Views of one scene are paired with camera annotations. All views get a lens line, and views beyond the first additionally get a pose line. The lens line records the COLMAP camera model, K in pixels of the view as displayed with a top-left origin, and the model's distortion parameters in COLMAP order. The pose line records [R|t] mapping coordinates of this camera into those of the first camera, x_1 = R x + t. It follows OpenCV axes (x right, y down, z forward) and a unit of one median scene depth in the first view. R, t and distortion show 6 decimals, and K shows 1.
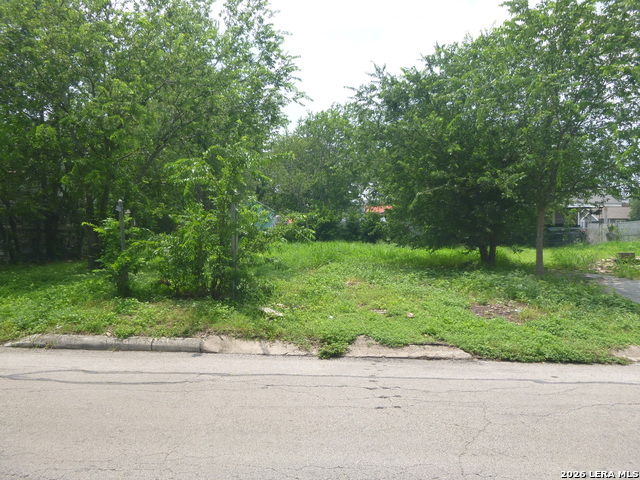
lens RADIAL K [[480.6, 0, 315.7], [0, 480.6, 239.4], [0, 0, 1]] dist [-0.034234, 0.004364]
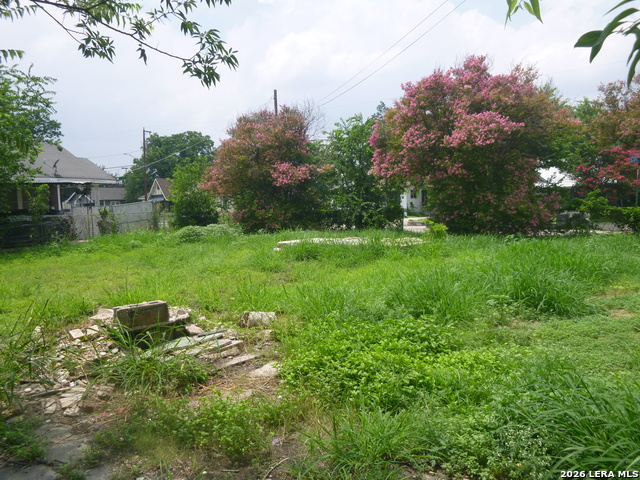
lens RADIAL K [[480.6, 0, 320.5], [0, 480.6, 241.2], [0, 0, 1]] dist [-0.034234, 0.004364]
pose [[0.559873, -0.083591, 0.824351, 0.532022], [0.049465, 0.996496, 0.067451, -0.035633], [-0.827101, 0.003013, 0.562046, 0.834185]]
